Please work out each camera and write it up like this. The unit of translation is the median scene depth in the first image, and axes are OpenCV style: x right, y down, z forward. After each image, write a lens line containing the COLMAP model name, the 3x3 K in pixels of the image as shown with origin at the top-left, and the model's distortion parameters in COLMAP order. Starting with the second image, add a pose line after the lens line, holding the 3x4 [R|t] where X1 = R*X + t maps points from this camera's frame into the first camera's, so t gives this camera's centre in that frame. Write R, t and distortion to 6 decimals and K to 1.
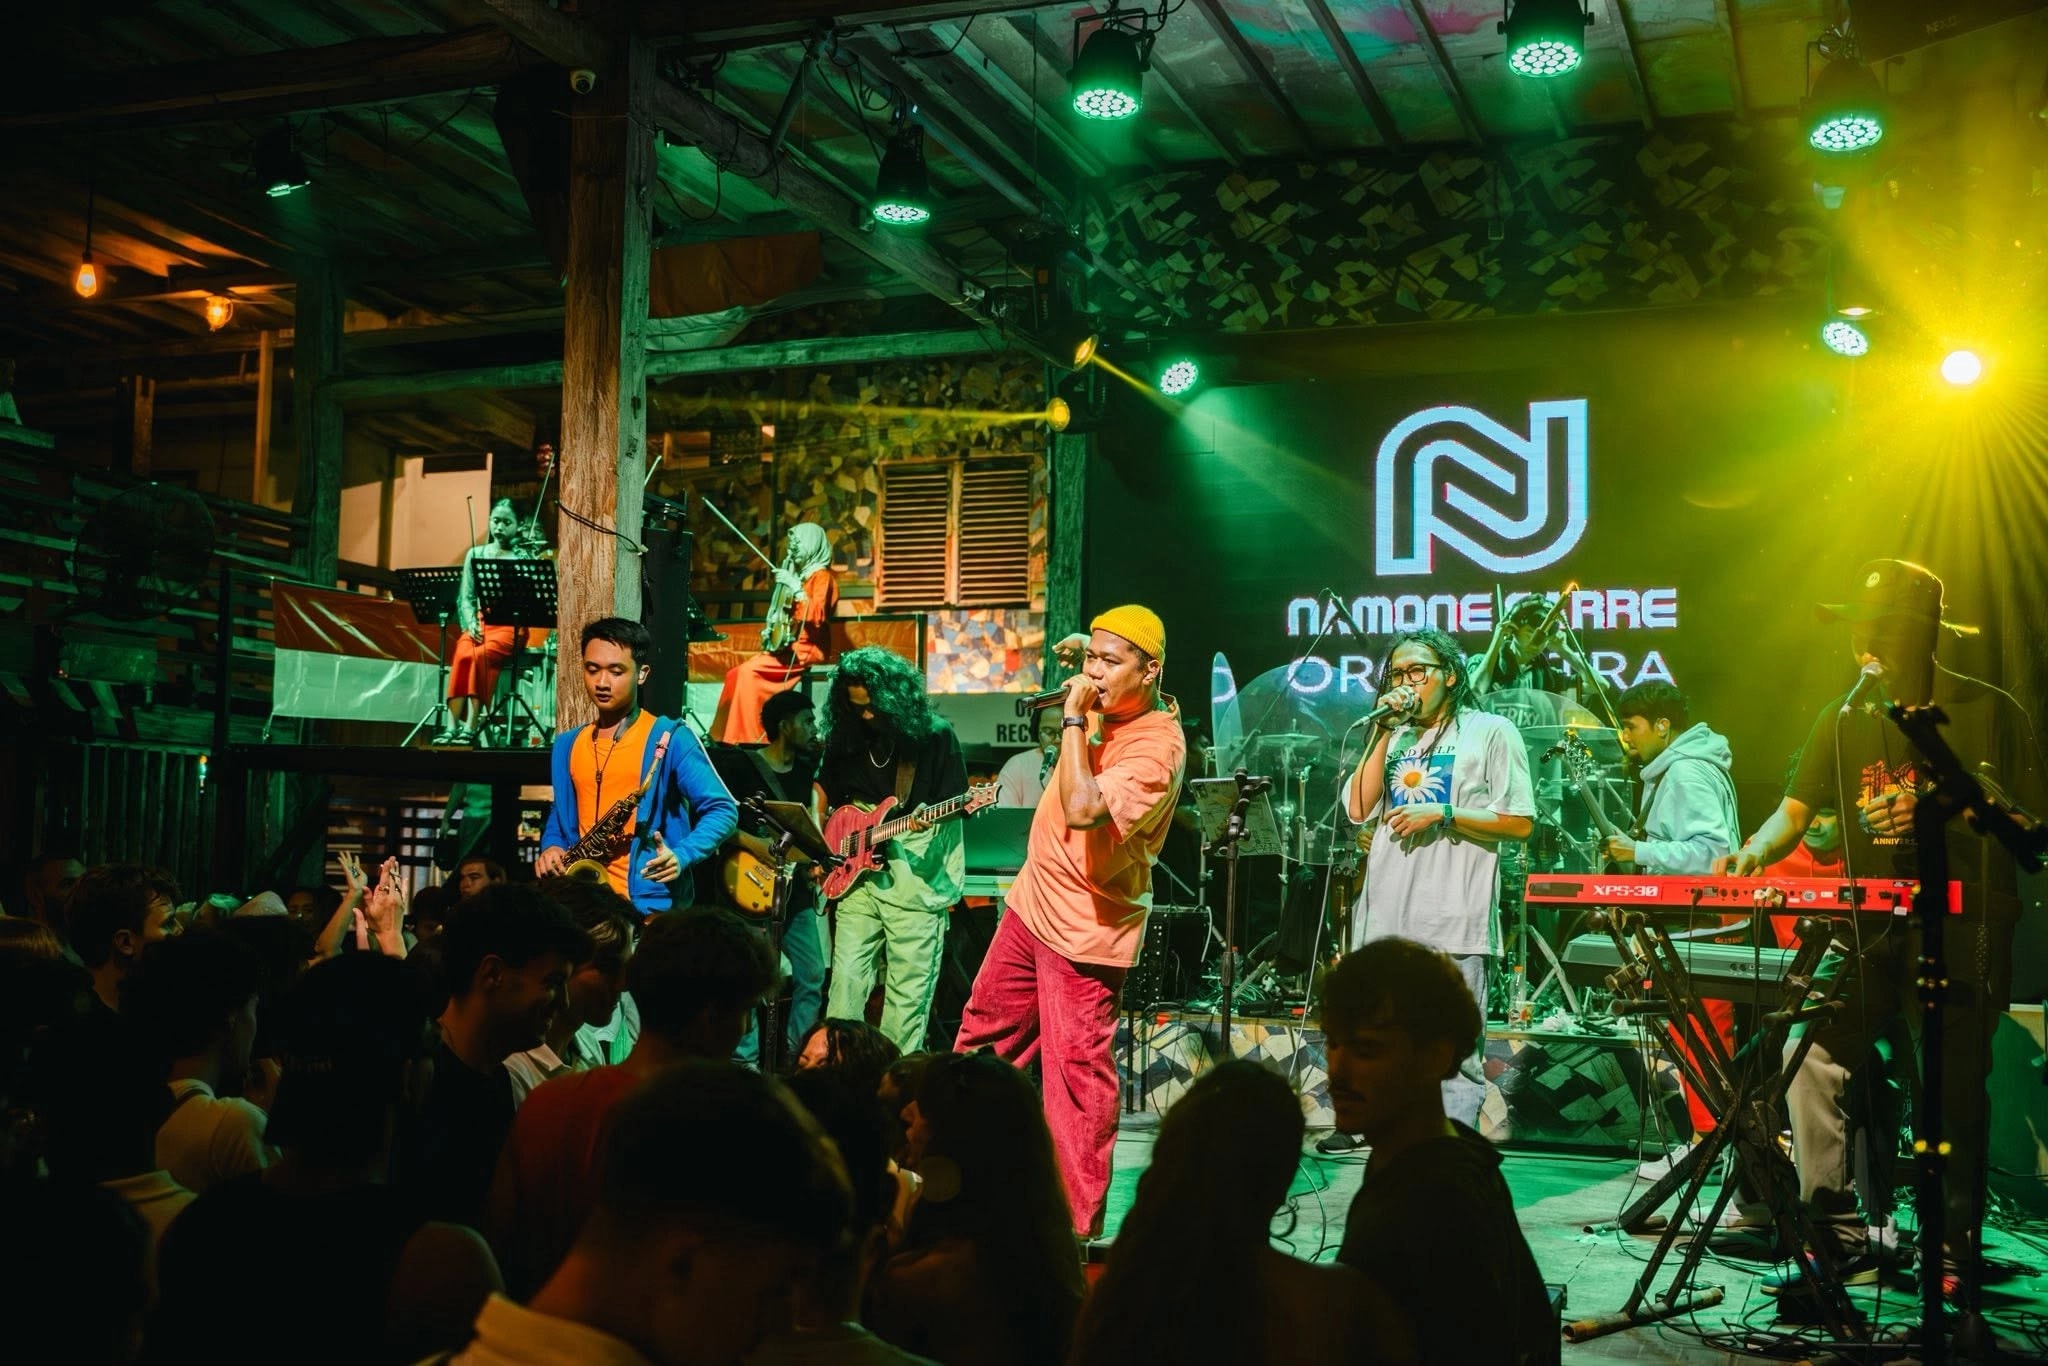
lens RADIAL K [[2121.0, 0, 1024.0], [0, 2121.0, 683.0], [0, 0, 1]] dist [0.002656, 0.000413]
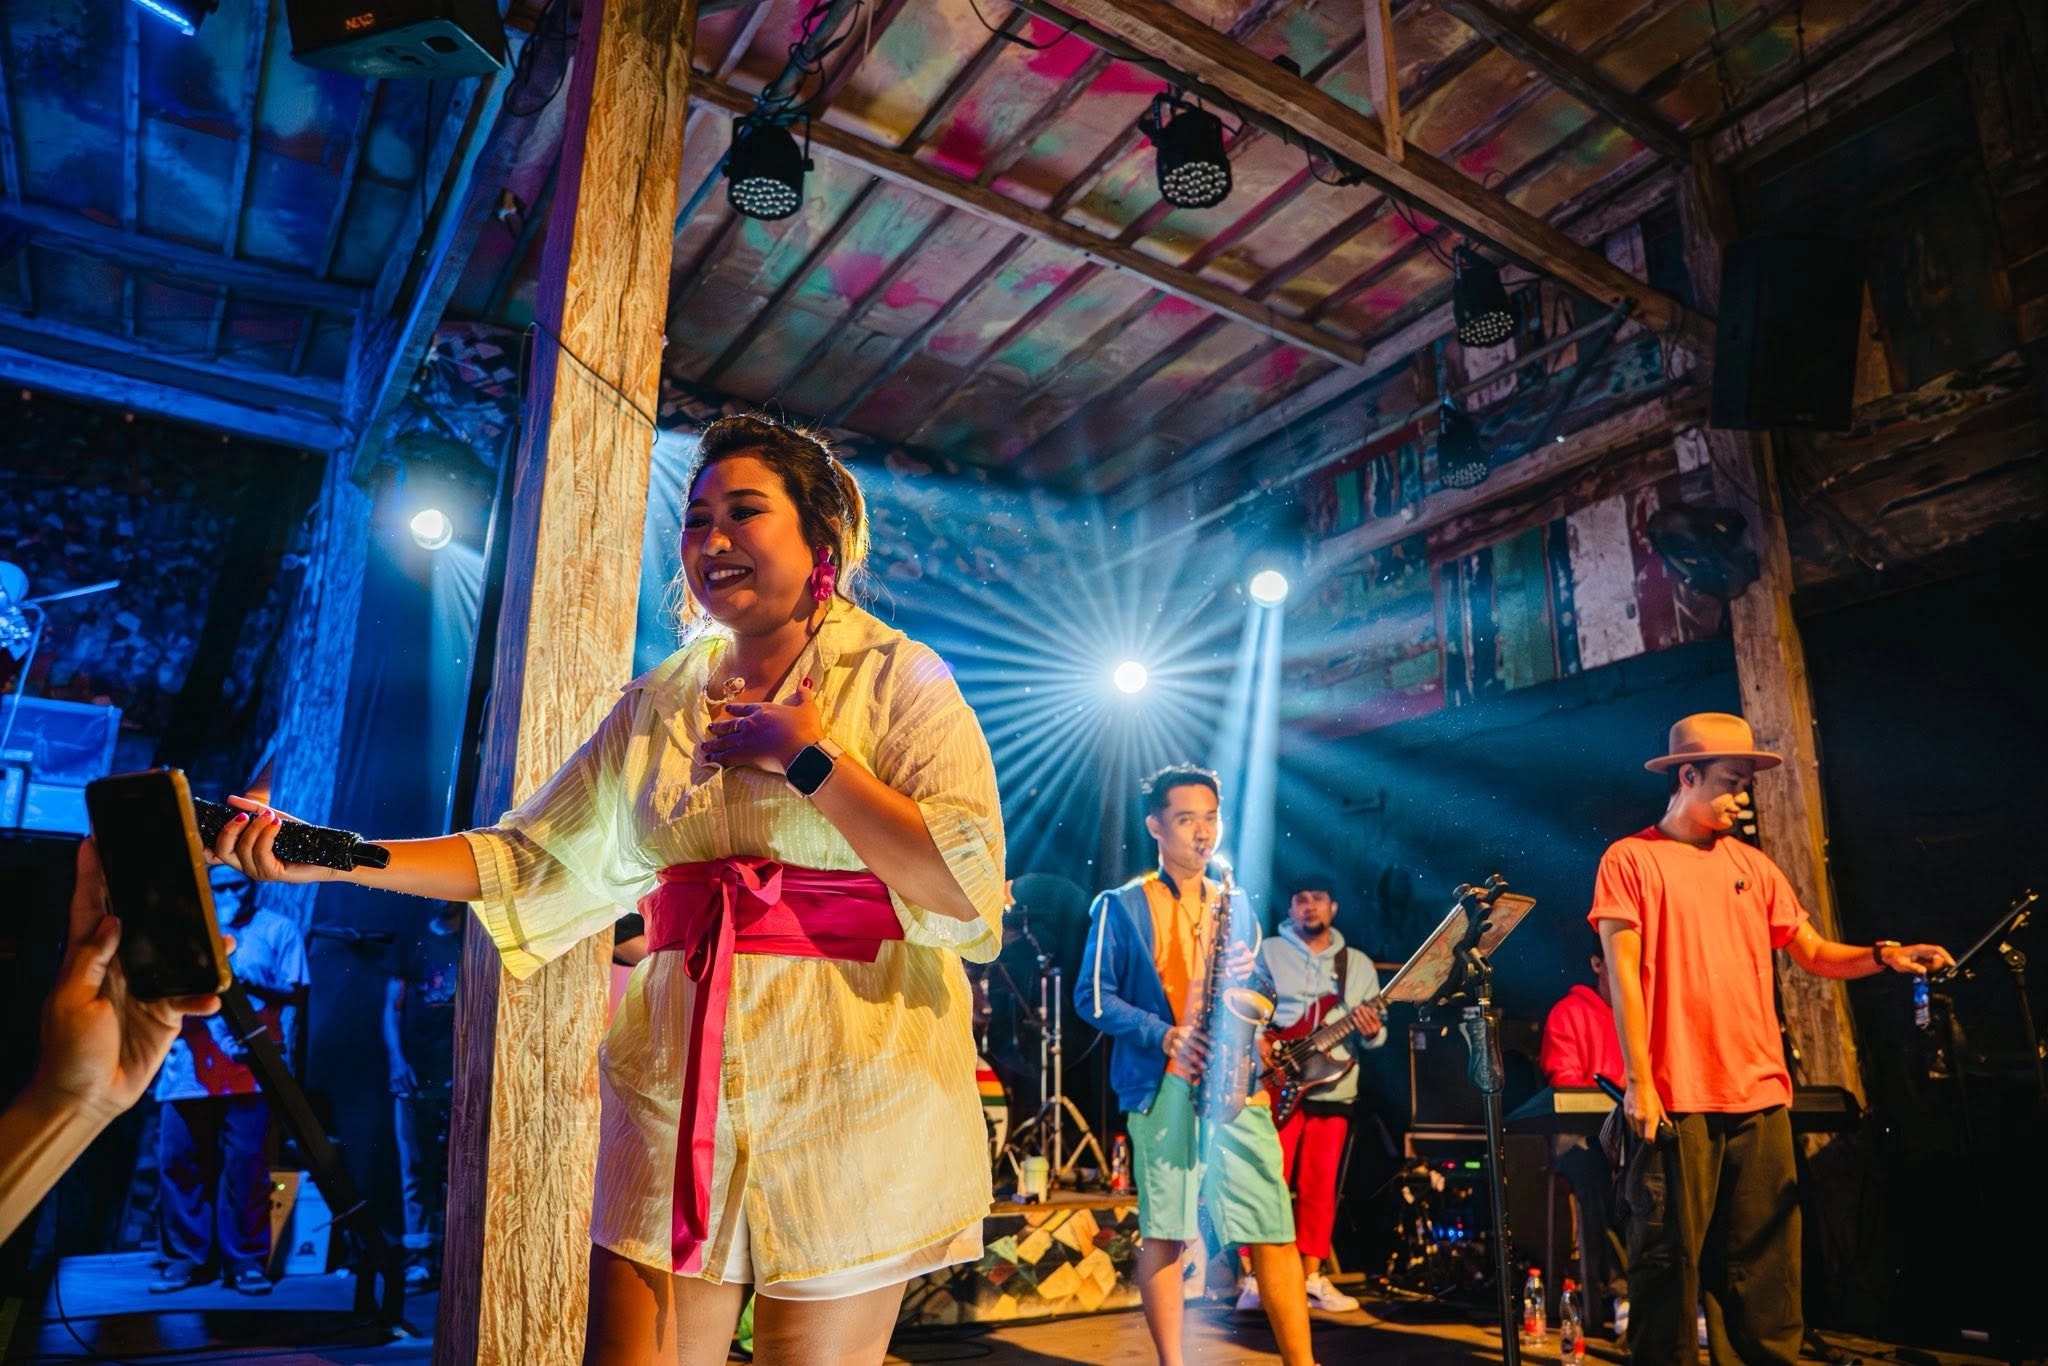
lens RADIAL K [[1405.4, 0, 1024.0], [0, 1405.4, 683.0], [0, 0, 1]] dist [-0.161220, 0.113356]
pose [[0.574477, 0.210574, 0.790971, -0.270728], [-0.064446, 0.974978, -0.212754, 0.046207], [-0.815980, 0.071247, 0.573673, 0.454185]]
